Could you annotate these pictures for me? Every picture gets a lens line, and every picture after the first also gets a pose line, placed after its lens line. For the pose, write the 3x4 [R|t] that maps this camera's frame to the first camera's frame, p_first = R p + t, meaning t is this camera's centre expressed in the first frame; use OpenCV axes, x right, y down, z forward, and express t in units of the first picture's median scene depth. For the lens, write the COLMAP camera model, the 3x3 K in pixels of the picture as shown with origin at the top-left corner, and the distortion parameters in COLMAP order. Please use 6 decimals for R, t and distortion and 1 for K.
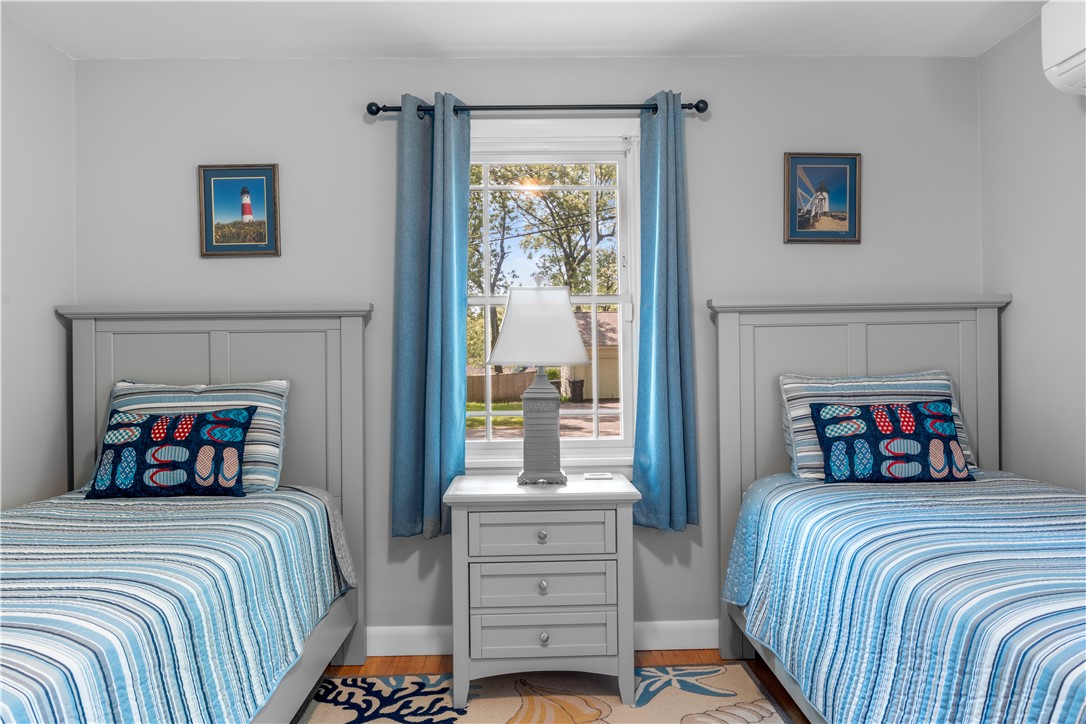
lens RADIAL K [[732.2, 0, 541.5], [0, 732.2, 359.4], [0, 0, 1]] dist [-0.005482, -0.001819]
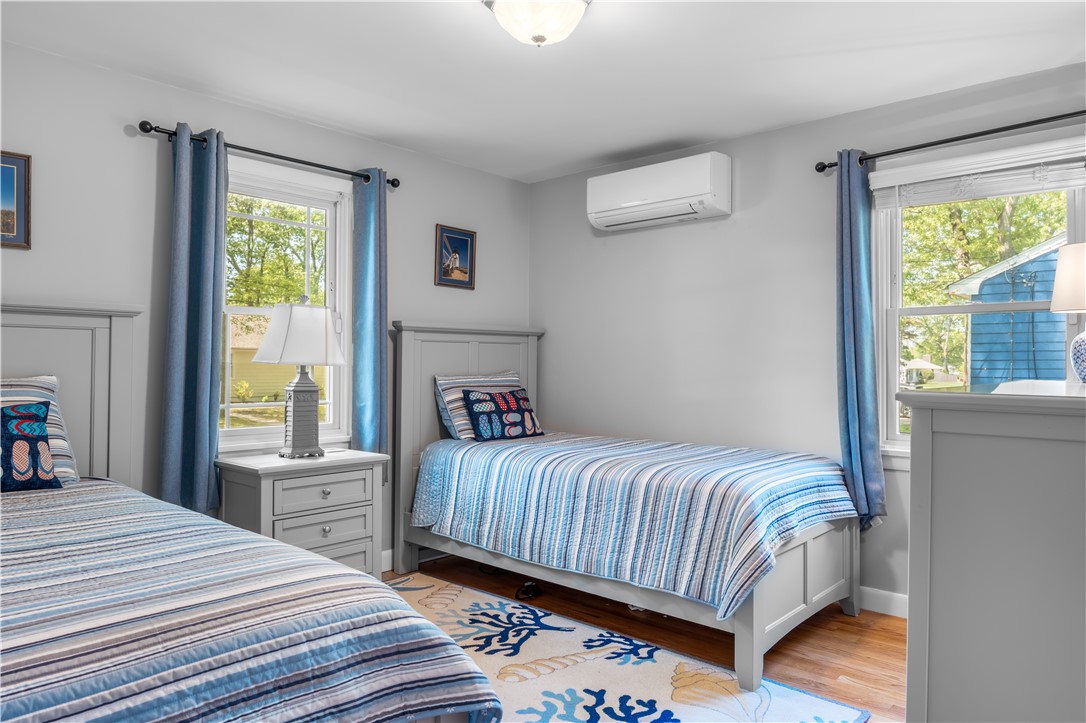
lens RADIAL K [[732.2, 0, 545.2], [0, 732.2, 361.9], [0, 0, 1]] dist [-0.005482, -0.001819]
pose [[0.682863, 0.019314, 0.730291, -0.662620], [-0.015464, 0.999809, -0.011983, 0.011435], [-0.730383, -0.003110, 0.683031, -0.189920]]
